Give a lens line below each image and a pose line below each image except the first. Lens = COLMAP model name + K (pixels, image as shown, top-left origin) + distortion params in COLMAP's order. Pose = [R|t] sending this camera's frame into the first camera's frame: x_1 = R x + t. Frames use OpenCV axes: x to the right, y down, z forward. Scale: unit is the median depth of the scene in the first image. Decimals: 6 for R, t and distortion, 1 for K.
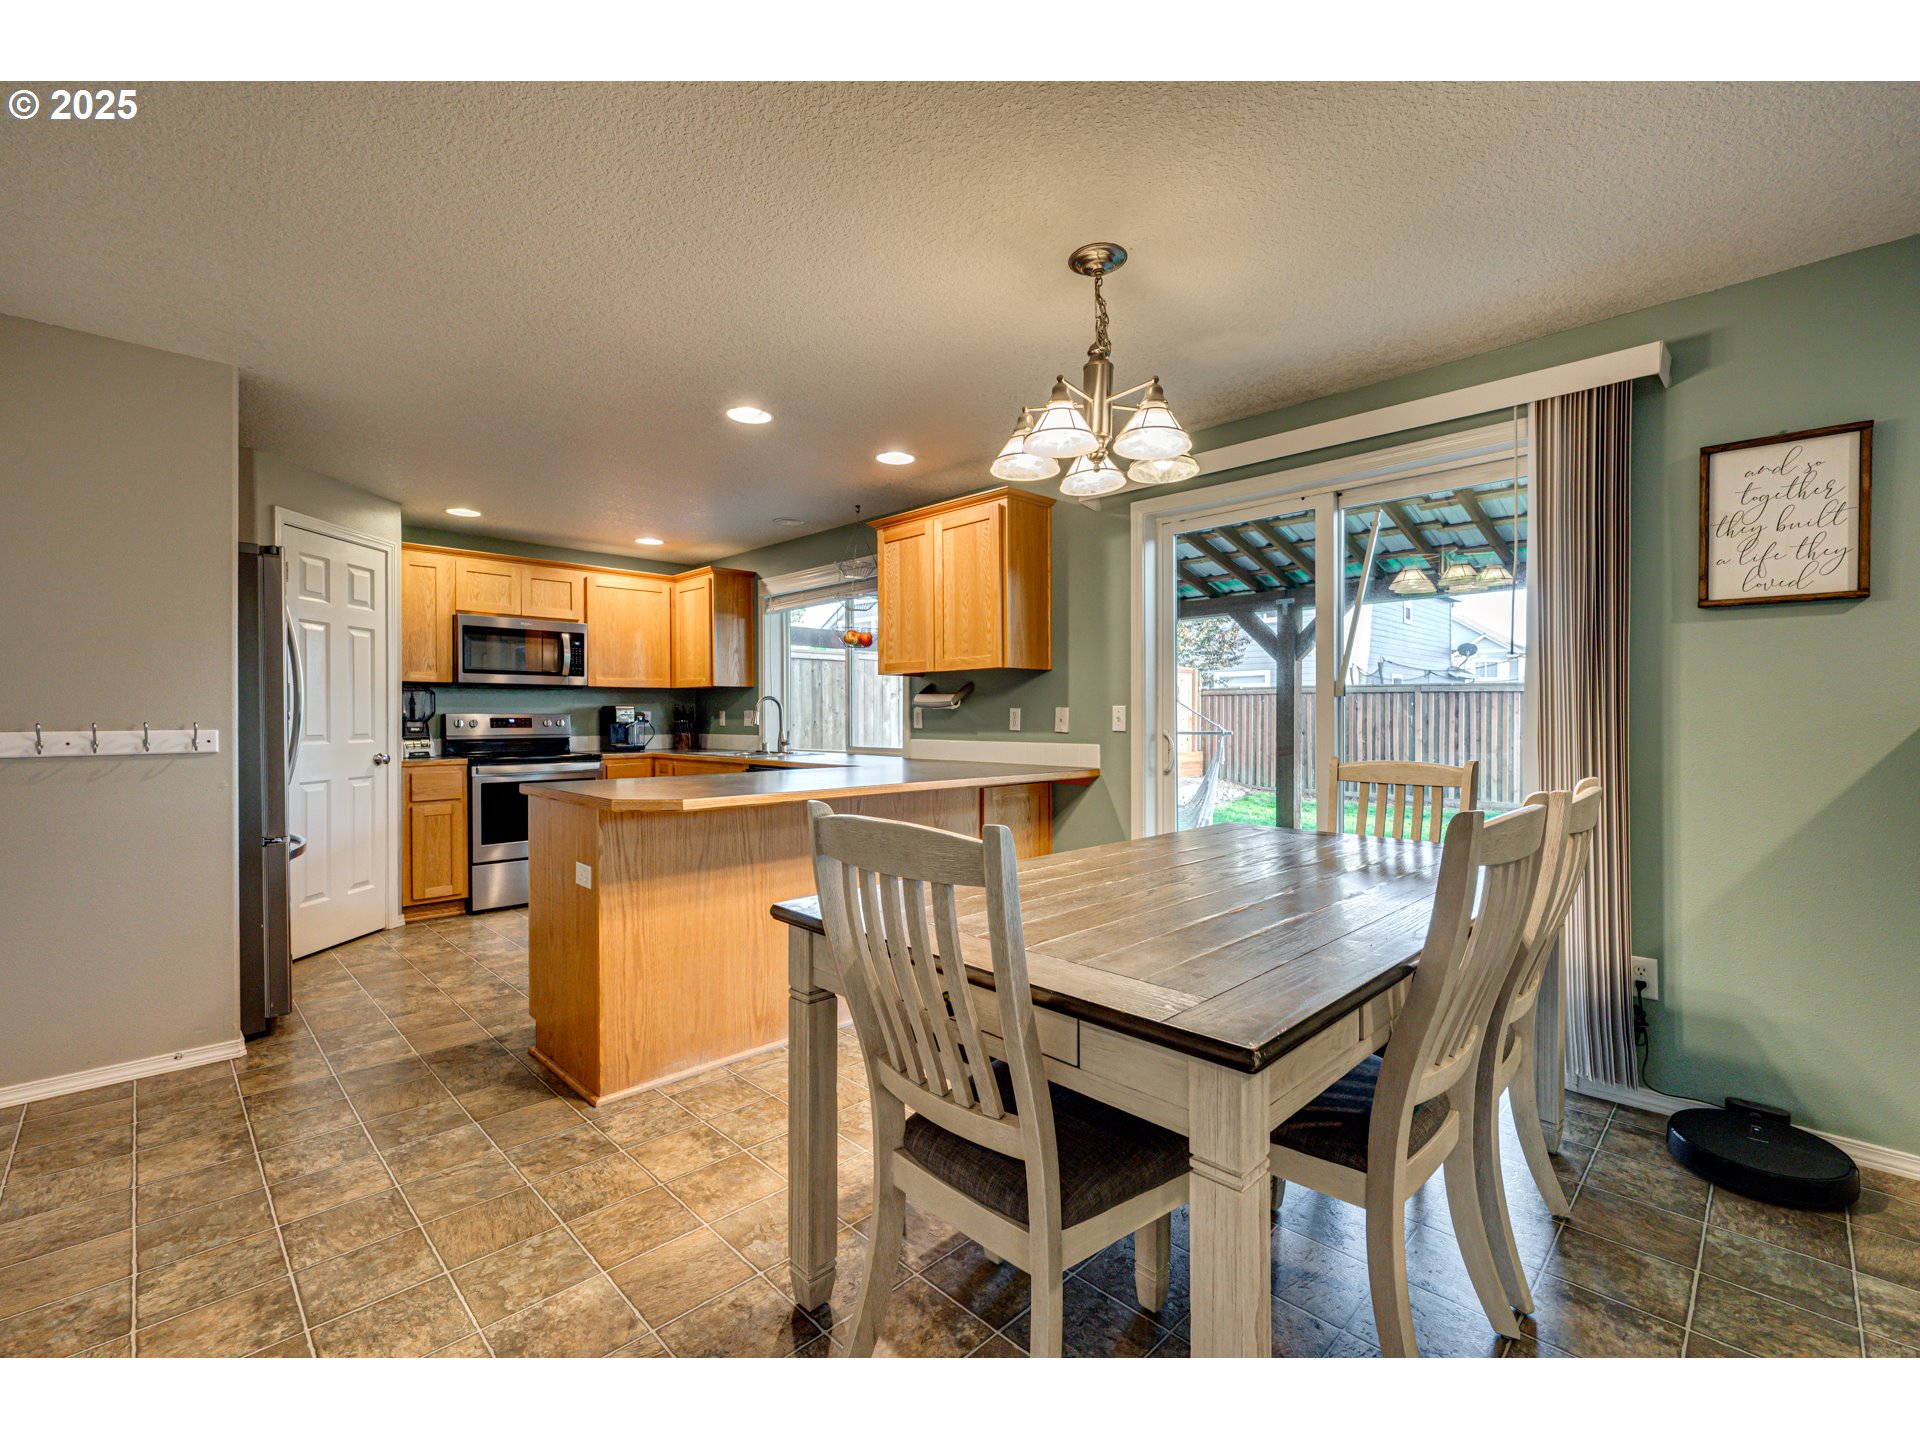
lens RADIAL K [[827.4, 0, 964.1], [0, 827.4, 719.3], [0, 0, 1]] dist [0.001427, 0.000025]
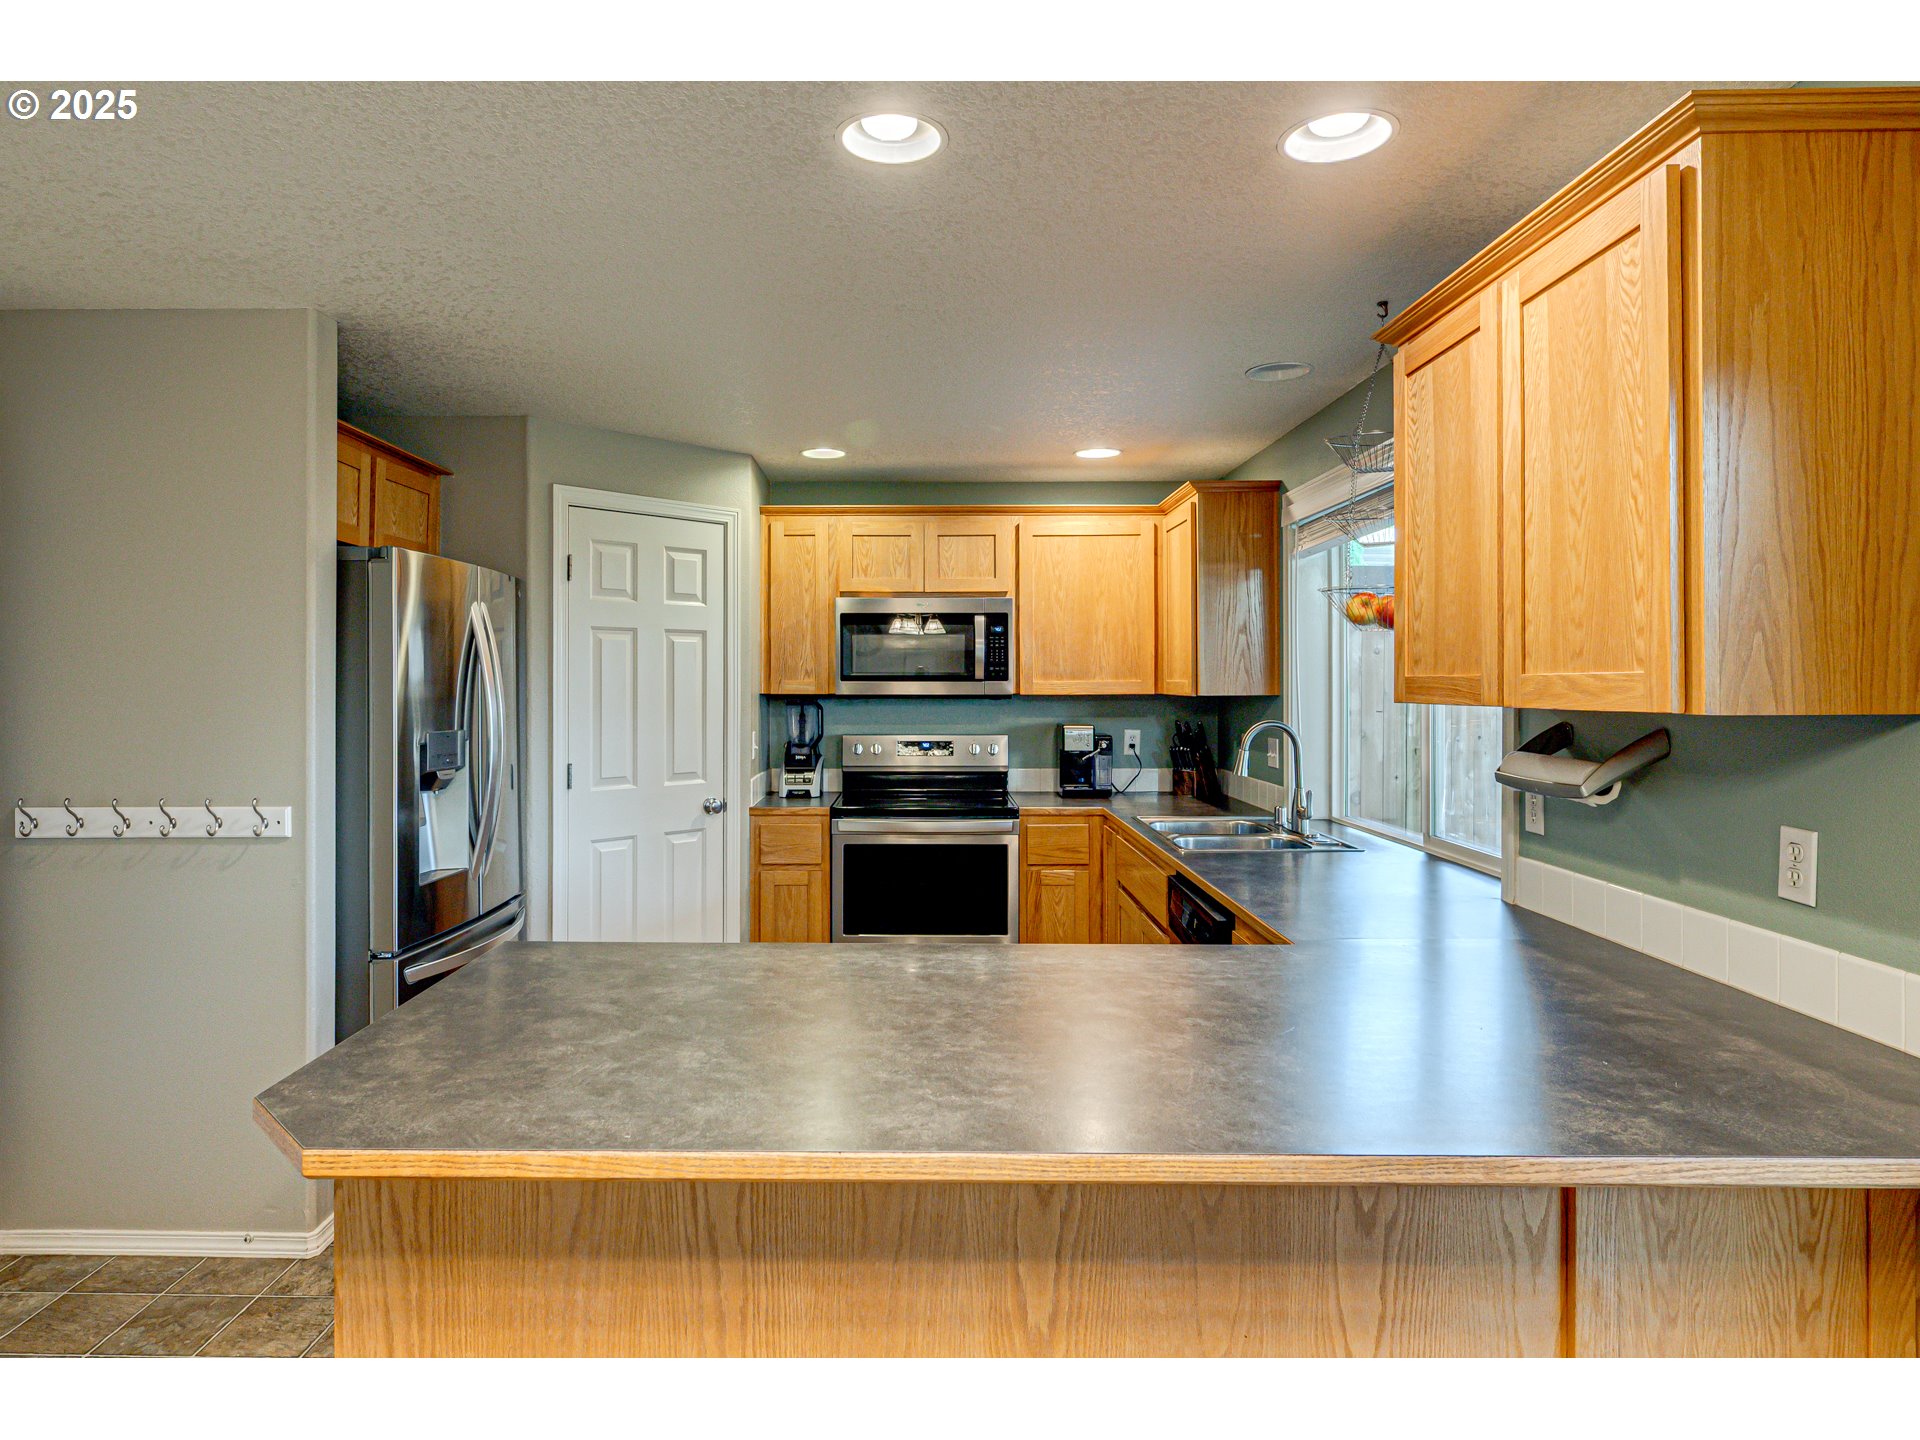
lens RADIAL K [[1089.2, 0, 912.8], [0, 1089.2, 676.9], [0, 0, 1]] dist [-0.001453, -0.000445]
pose [[0.697413, -0.001785, -0.716667, 0.100340], [-0.003011, 0.999981, -0.005420, -0.054943], [0.716663, 0.005938, 0.697394, 0.399860]]
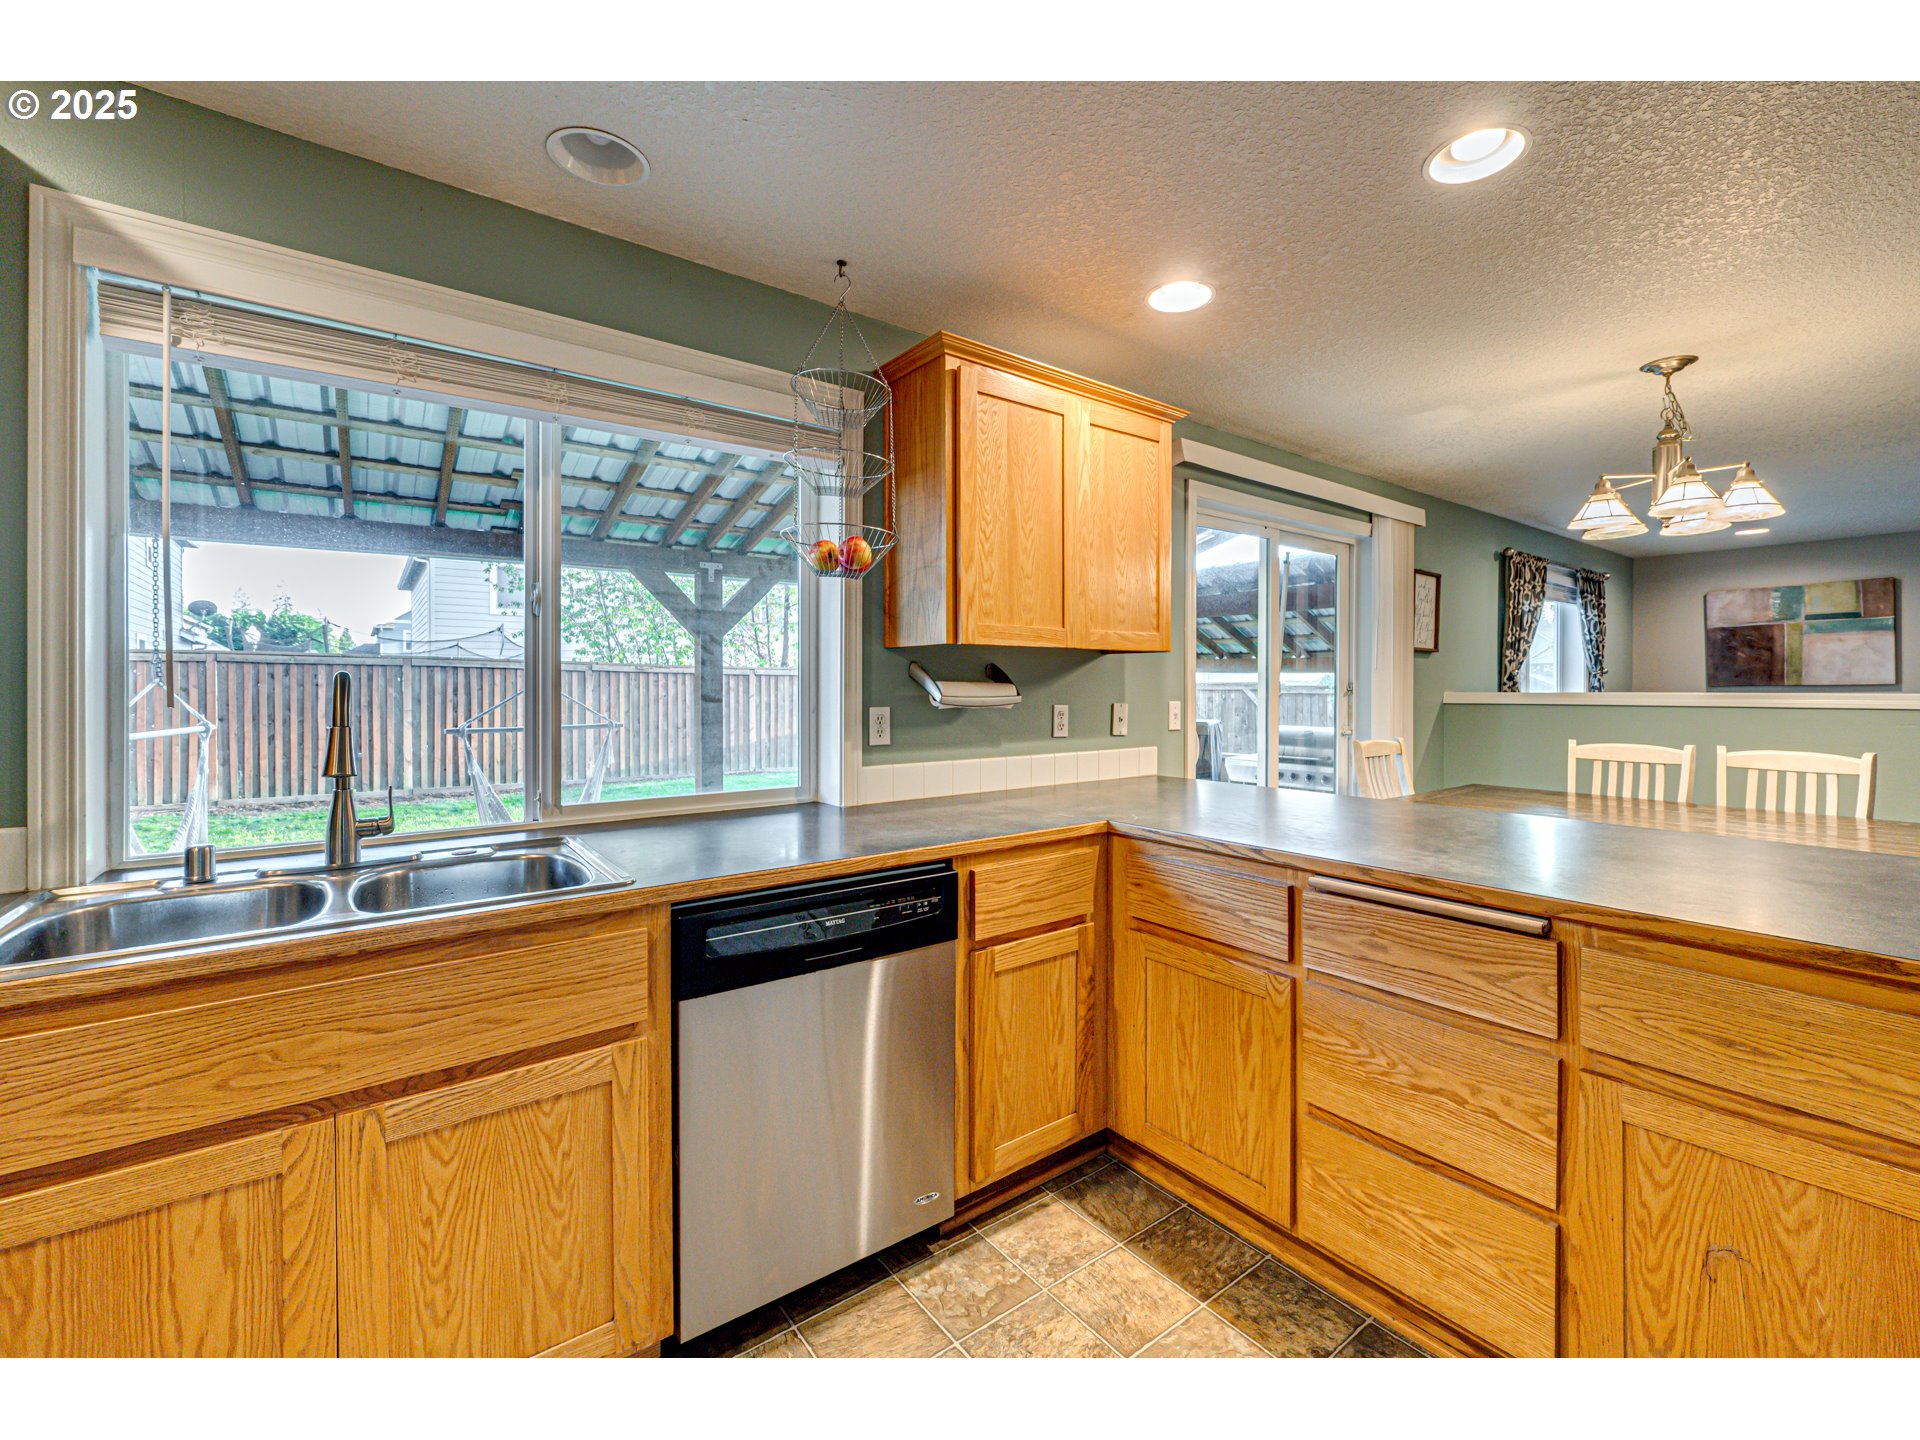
lens RADIAL K [[808.5, 0, 987.0], [0, 808.5, 689.3], [0, 0, 1]] dist [0.001933, 0.000279]
pose [[0.124247, -0.002844, 0.992247, -0.519024], [0.003571, 0.999991, 0.002419, -0.023582], [-0.992245, 0.003243, 0.124256, 0.807220]]
